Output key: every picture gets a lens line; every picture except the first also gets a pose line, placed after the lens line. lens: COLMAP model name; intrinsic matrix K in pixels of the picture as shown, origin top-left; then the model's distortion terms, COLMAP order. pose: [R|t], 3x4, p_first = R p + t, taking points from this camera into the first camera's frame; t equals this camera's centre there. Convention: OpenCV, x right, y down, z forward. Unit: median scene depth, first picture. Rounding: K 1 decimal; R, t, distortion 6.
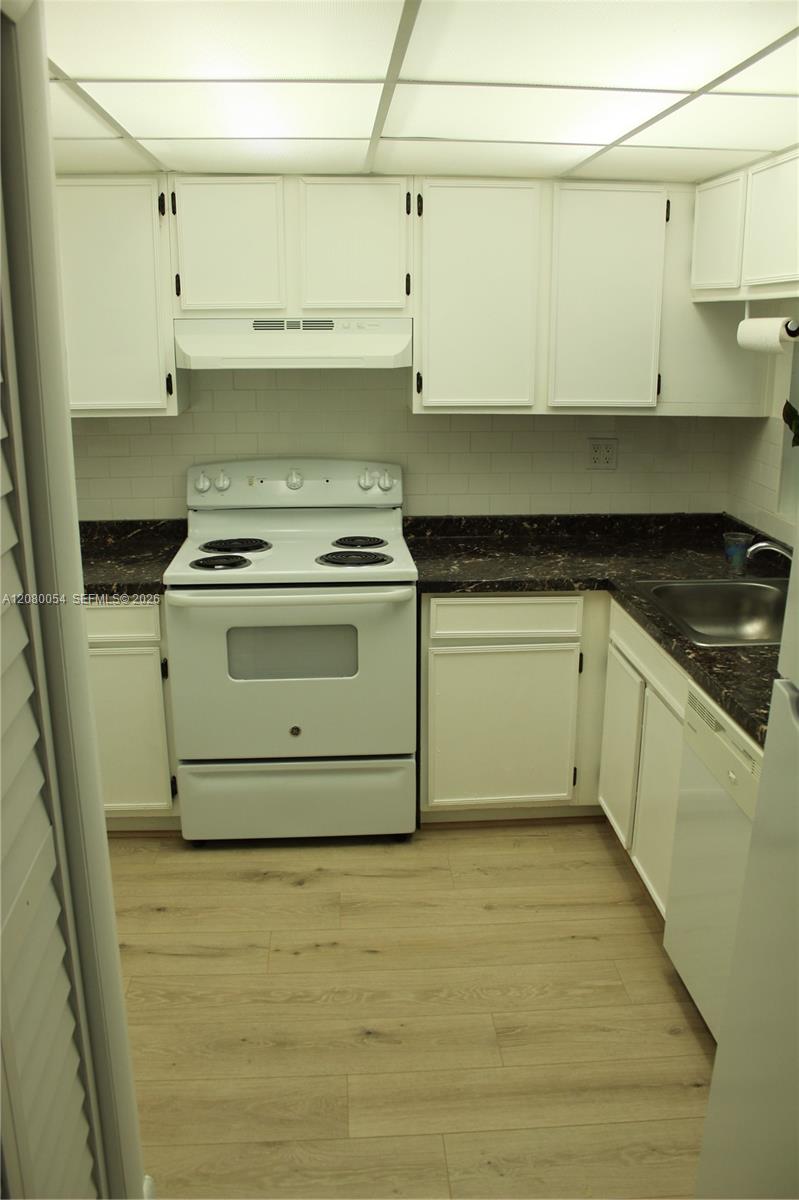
lens RADIAL K [[998.2, 0, 399.5], [0, 998.2, 600.0], [0, 0, 1]] dist [-0.107710, 0.007644]
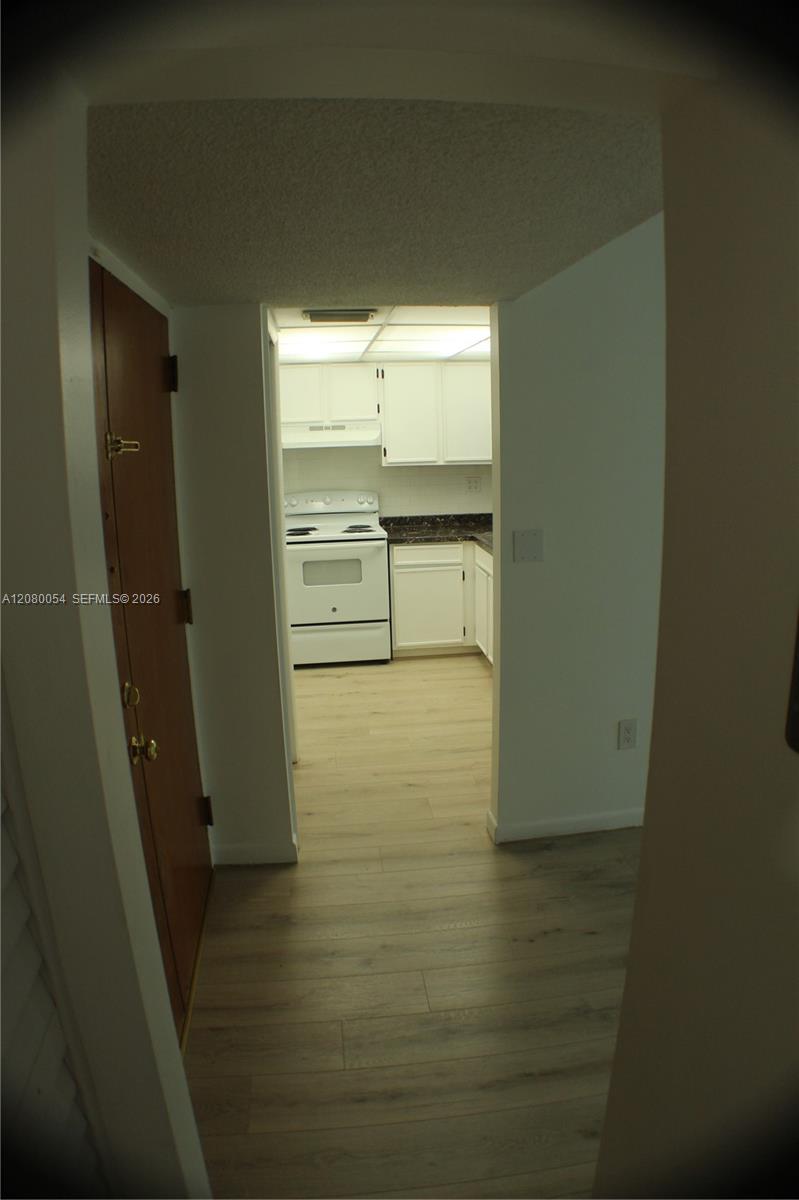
lens RADIAL K [[998.2, 0, 399.5], [0, 998.2, 600.0], [0, 0, 1]] dist [-0.107710, 0.007644]
pose [[0.998675, -0.034063, 0.038562, -0.044371], [0.037976, 0.993665, -0.105773, 0.342719], [-0.034714, 0.107098, 0.993642, -1.165233]]
